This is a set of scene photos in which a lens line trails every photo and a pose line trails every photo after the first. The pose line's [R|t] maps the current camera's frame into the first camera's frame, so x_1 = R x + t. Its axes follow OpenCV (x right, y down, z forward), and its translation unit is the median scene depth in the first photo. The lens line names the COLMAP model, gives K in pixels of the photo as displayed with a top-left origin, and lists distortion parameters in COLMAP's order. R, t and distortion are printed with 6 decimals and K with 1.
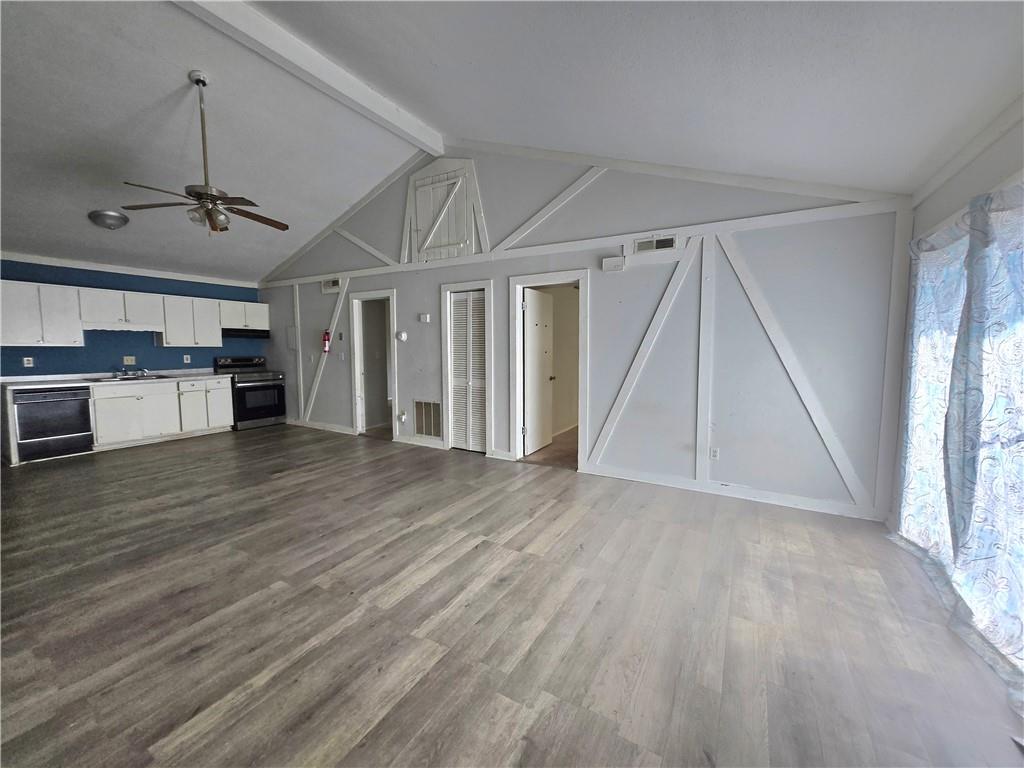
lens RADIAL K [[402.9, 0, 524.0], [0, 402.9, 379.9], [0, 0, 1]] dist [-0.001194, -0.000475]
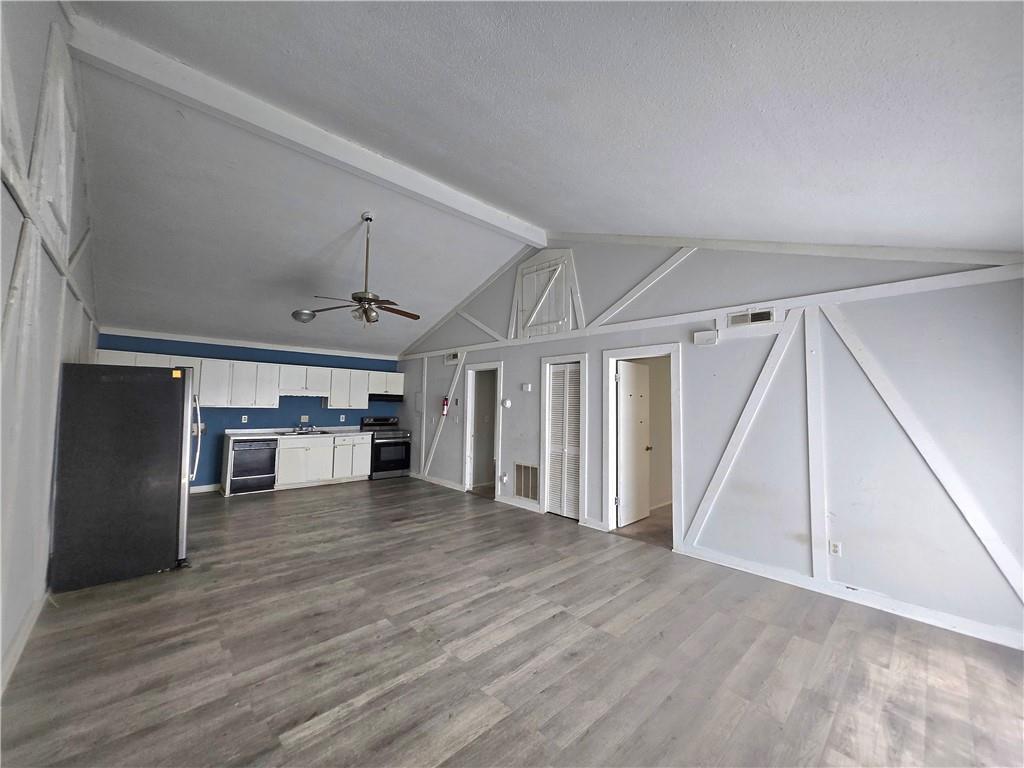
lens RADIAL K [[402.9, 0, 518.9], [0, 402.9, 381.6], [0, 0, 1]] dist [-0.001194, -0.000475]
pose [[0.957922, -0.001284, -0.287027, 0.076169], [-0.039630, 0.989821, -0.136690, -0.029982], [0.284281, 0.142313, 0.948120, -0.073784]]
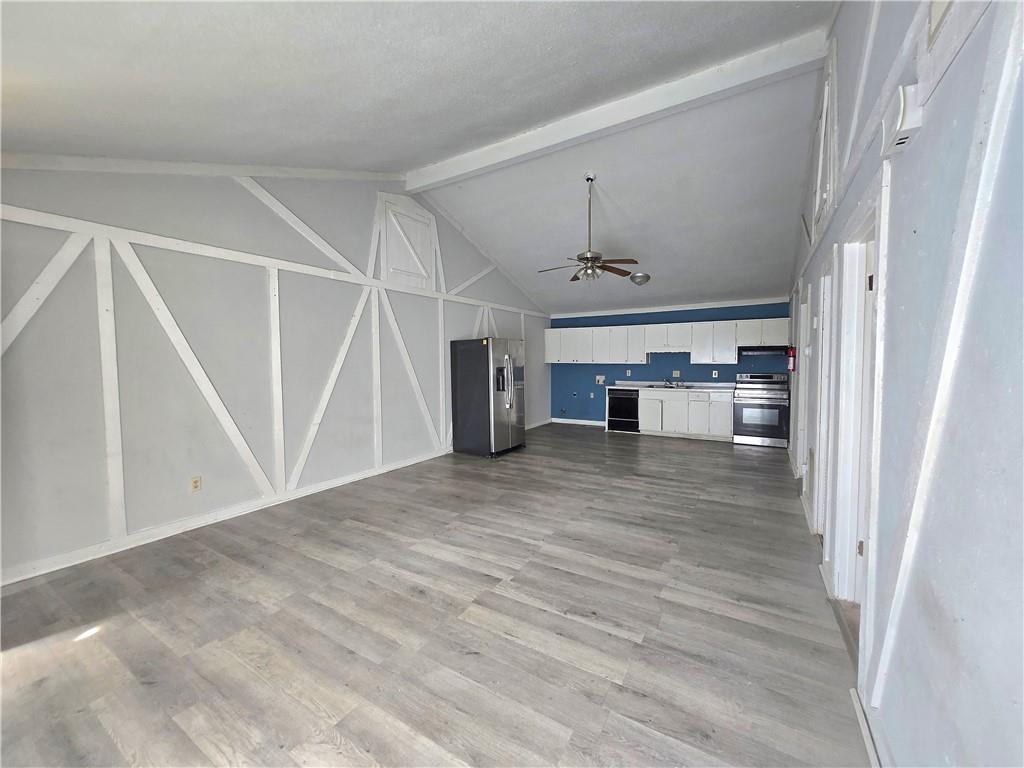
lens RADIAL K [[402.9, 0, 515.9], [0, 402.9, 382.5], [0, 0, 1]] dist [-0.001194, -0.000475]
pose [[-0.033958, 0.051630, -0.998089, 0.678018], [-0.075617, 0.995669, 0.054077, -0.088609], [0.996559, 0.077309, -0.029907, 0.867987]]
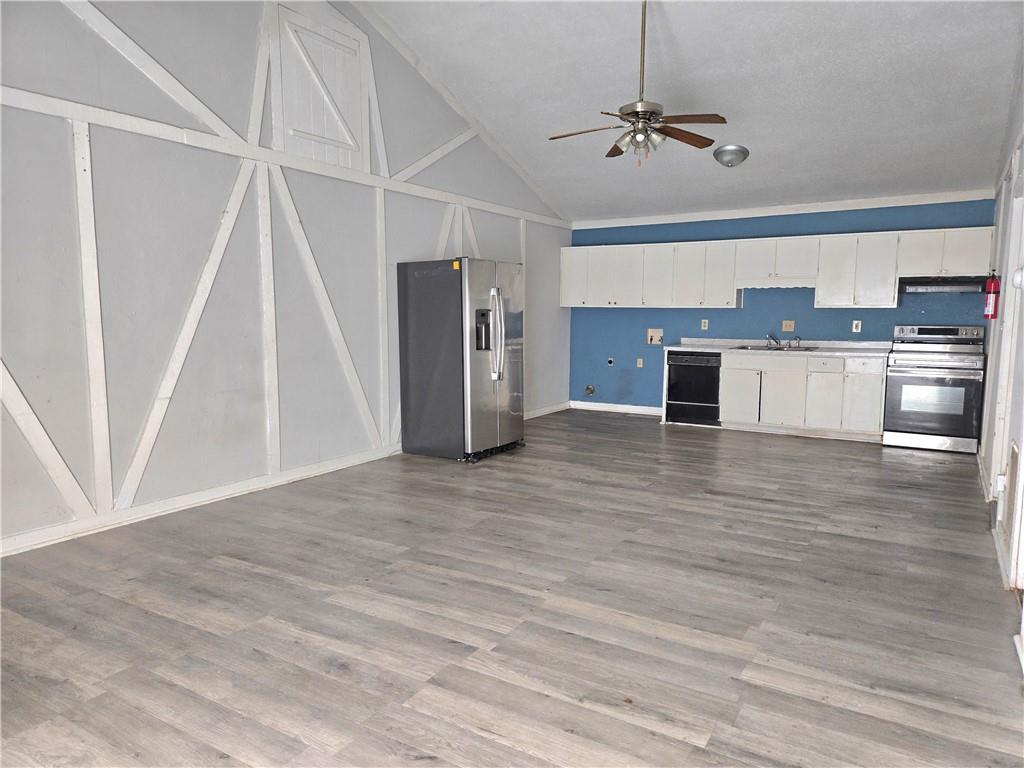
lens RADIAL K [[688.9, 0, 510.2], [0, 688.9, 393.9], [0, 0, 1]] dist [0.061921, -0.045188]
pose [[-0.038373, 0.117324, -0.992352, 0.686511], [-0.086018, 0.989009, 0.120255, -0.058054], [0.995554, 0.089975, -0.027860, 0.881024]]
